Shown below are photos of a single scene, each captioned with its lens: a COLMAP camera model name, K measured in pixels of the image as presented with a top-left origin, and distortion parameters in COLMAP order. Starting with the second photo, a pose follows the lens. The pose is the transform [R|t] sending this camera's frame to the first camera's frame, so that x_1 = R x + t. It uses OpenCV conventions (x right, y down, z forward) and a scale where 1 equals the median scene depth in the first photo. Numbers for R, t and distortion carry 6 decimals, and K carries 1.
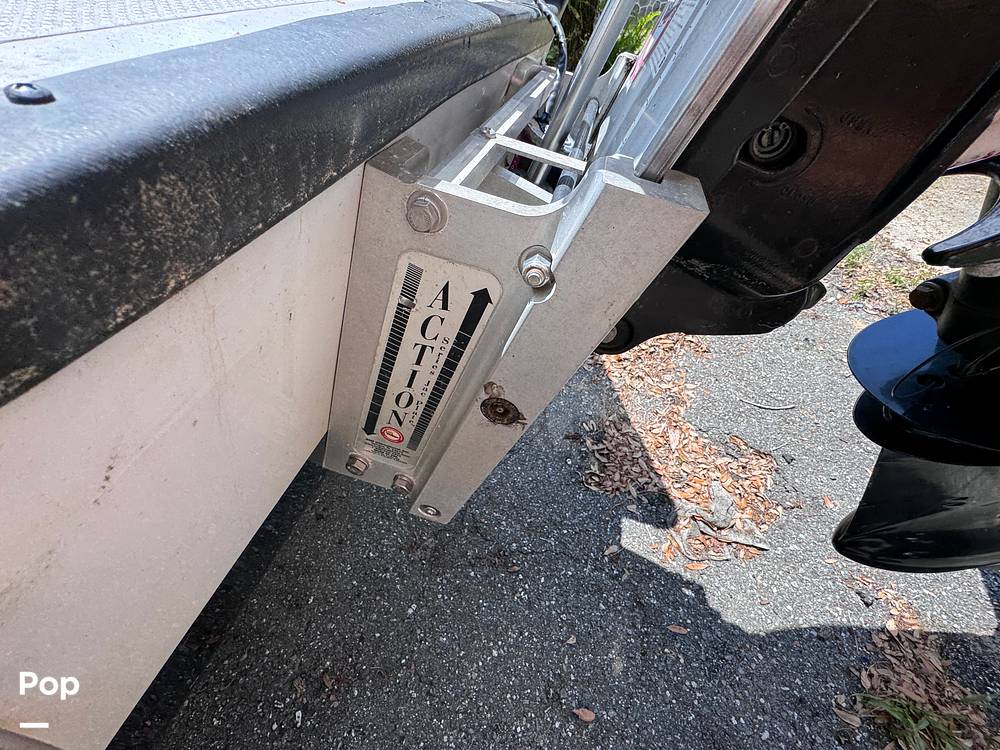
lens RADIAL K [[396.0, 0, 495.0], [0, 396.0, 374.8], [0, 0, 1]] dist [-0.004273, 0.000288]
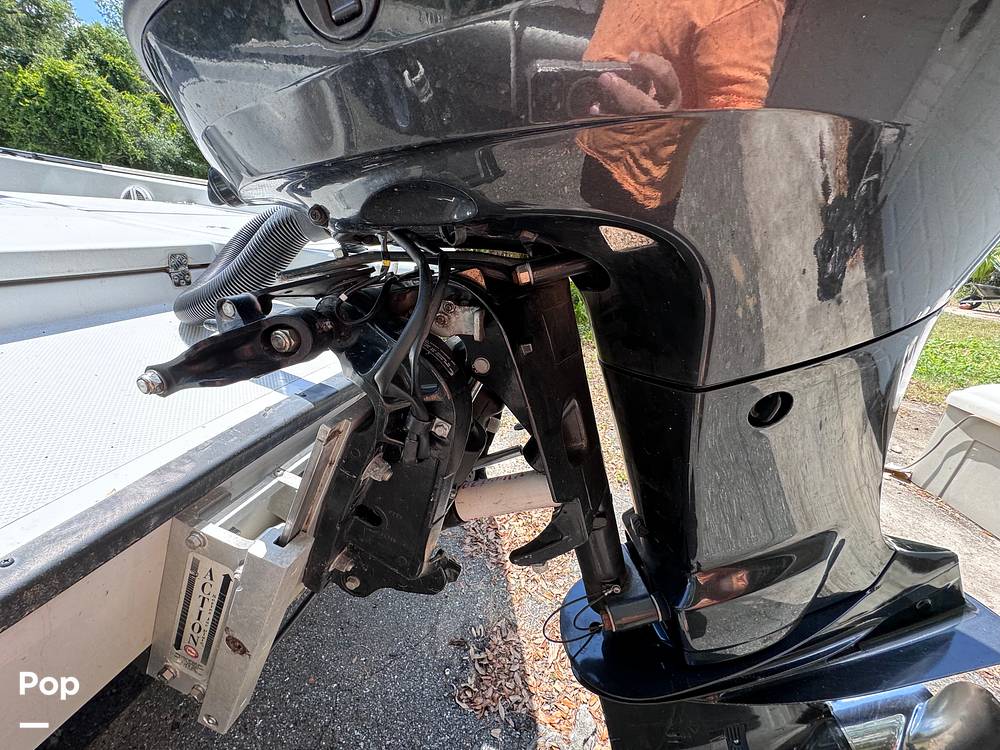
lens RADIAL K [[396.0, 0, 498.0], [0, 396.0, 374.0], [0, 0, 1]] dist [-0.004273, 0.000288]
pose [[0.996615, 0.078255, 0.025186, 0.246141], [-0.061722, 0.914638, -0.399536, -0.089361], [-0.054302, 0.396629, 0.916372, -0.260050]]
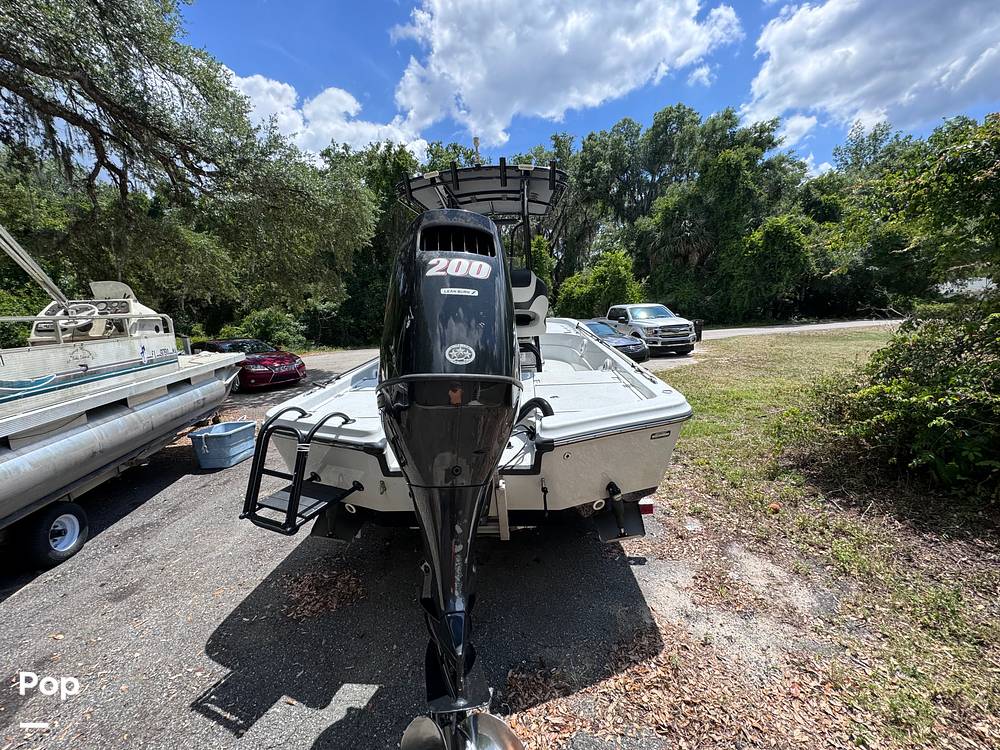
lens RADIAL K [[396.0, 0, 507.2], [0, 396.0, 380.0], [0, 0, 1]] dist [-0.004273, 0.000288]
pose [[0.176002, 0.171469, -0.969341, 1.755687], [-0.657382, 0.753429, 0.013916, -0.737637], [0.732716, 0.634778, 0.245325, -0.289701]]
